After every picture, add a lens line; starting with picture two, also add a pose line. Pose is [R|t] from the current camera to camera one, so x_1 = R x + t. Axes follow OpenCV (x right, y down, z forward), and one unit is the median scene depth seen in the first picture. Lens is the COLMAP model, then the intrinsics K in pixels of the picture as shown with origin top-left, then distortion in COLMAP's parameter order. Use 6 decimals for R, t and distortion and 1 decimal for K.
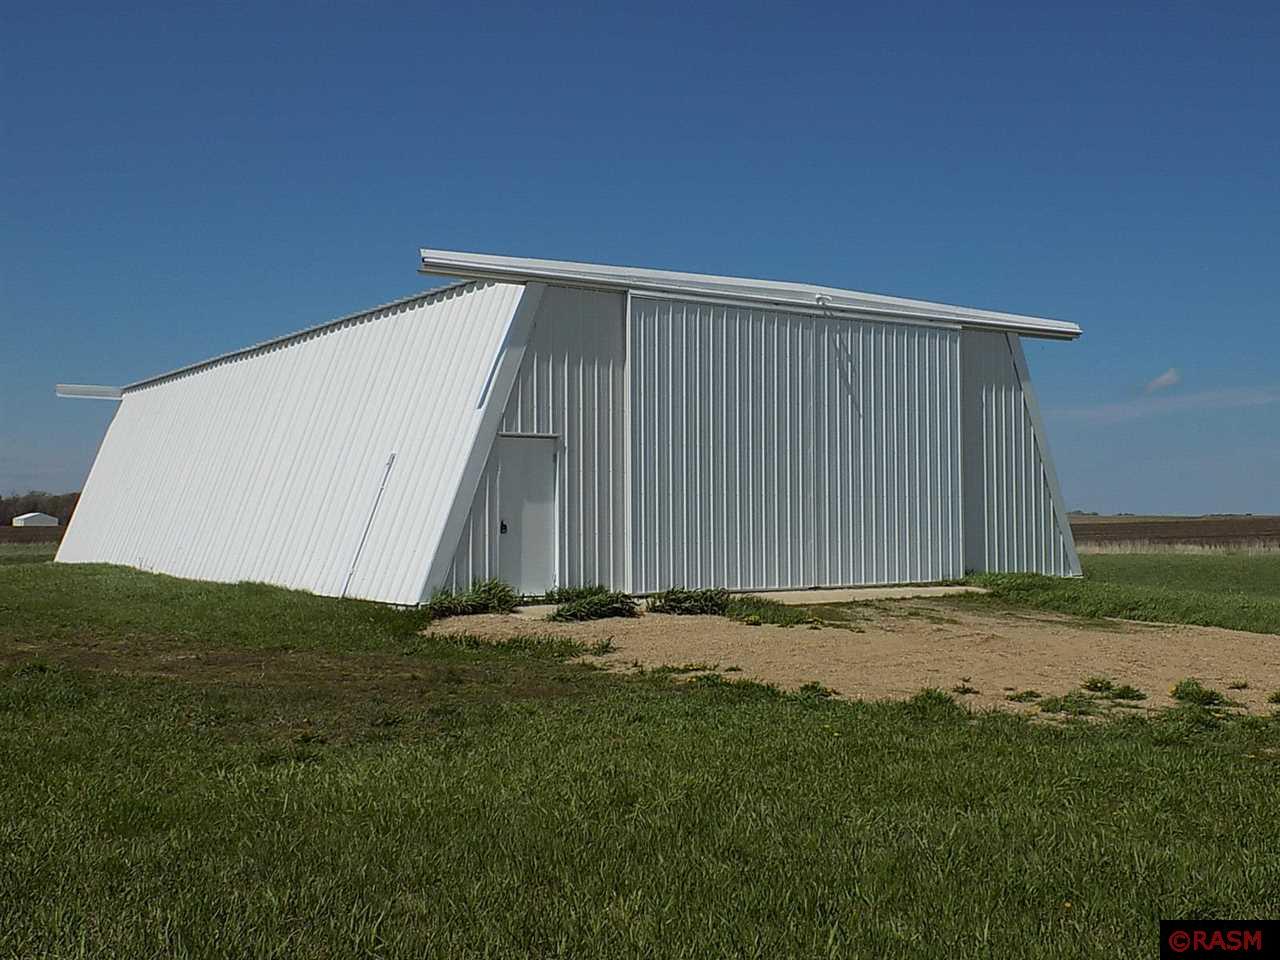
lens RADIAL K [[1385.0, 0, 640.0], [0, 1385.0, 480.0], [0, 0, 1]] dist [-0.022670, 0.001228]
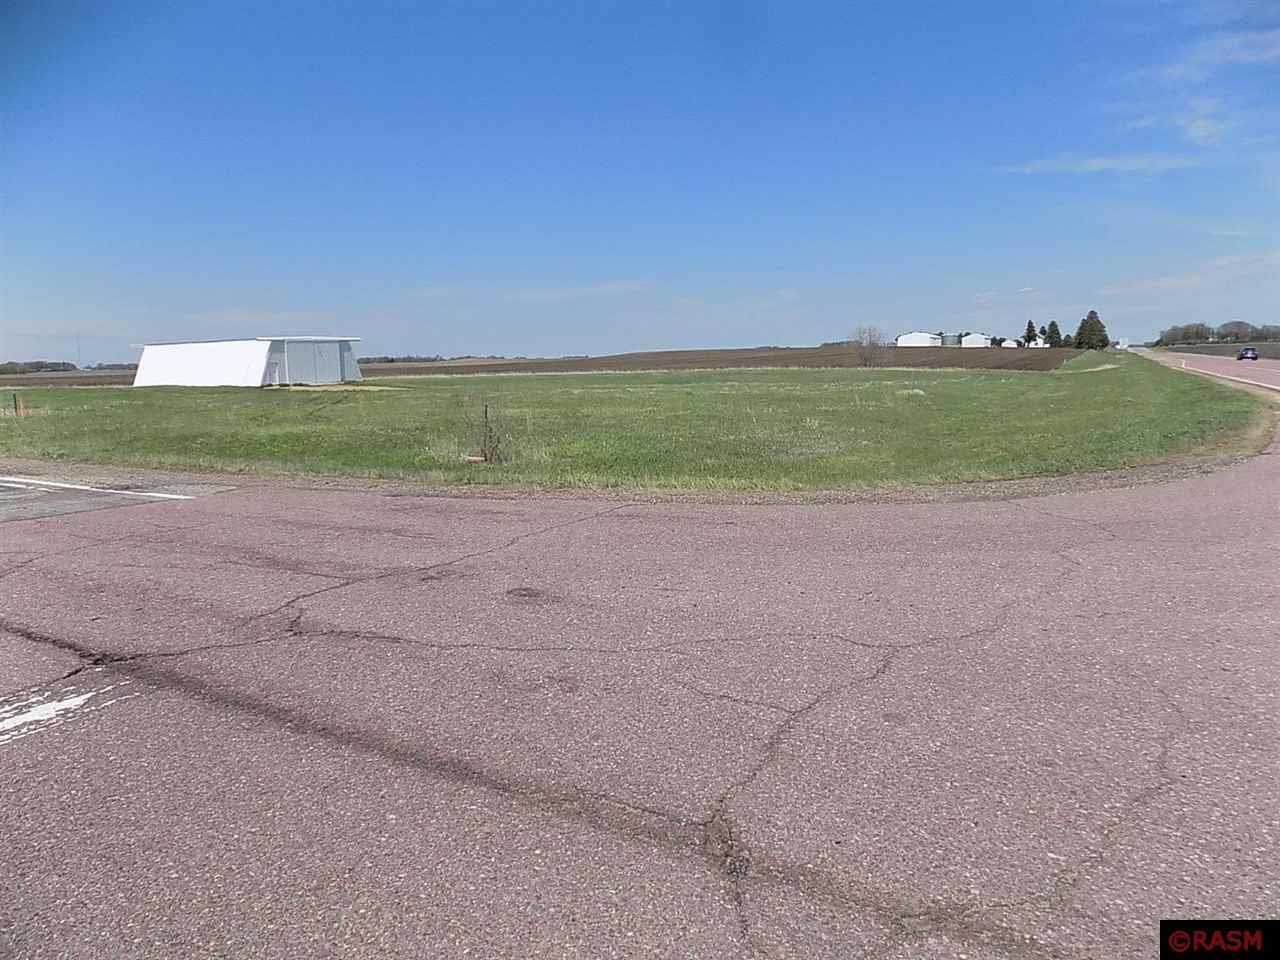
lens RADIAL K [[923.3, 0, 640.0], [0, 923.3, 480.0], [0, 0, 1]] dist [-0.003120, -0.000697]
pose [[0.903674, -0.074031, 0.421774, -0.380672], [0.007412, 0.987500, 0.157447, -0.152519], [-0.428157, -0.139154, 0.892926, -3.777942]]
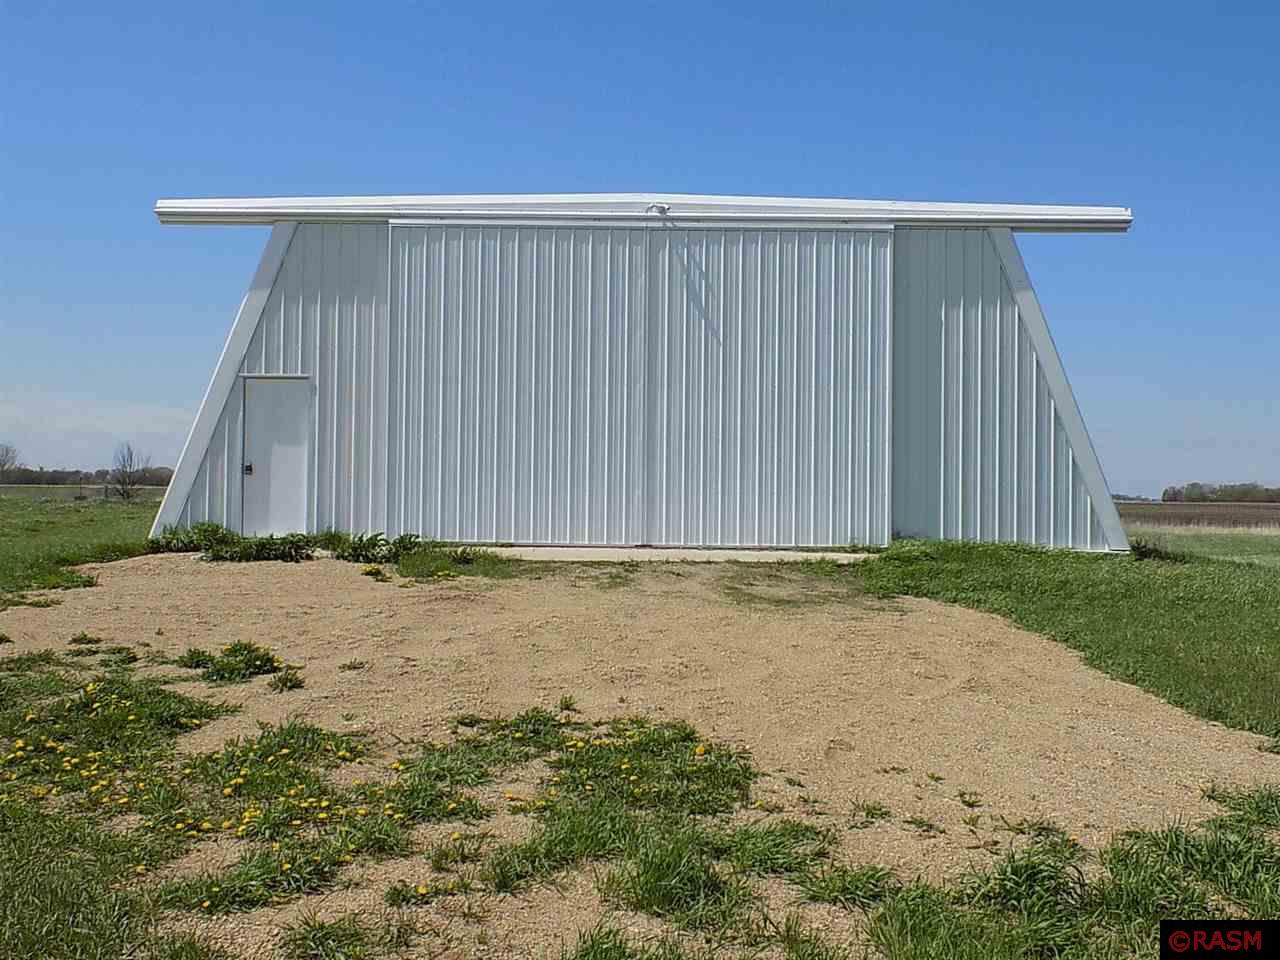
lens RADIAL K [[1385.0, 0, 640.0], [0, 1385.0, 480.0], [0, 0, 1]] dist [-0.022670, 0.001228]
pose [[0.824837, 0.009857, -0.565285, 0.623057], [0.001034, 0.999820, 0.018942, 0.020904], [0.565370, -0.016209, 0.824678, 0.295177]]
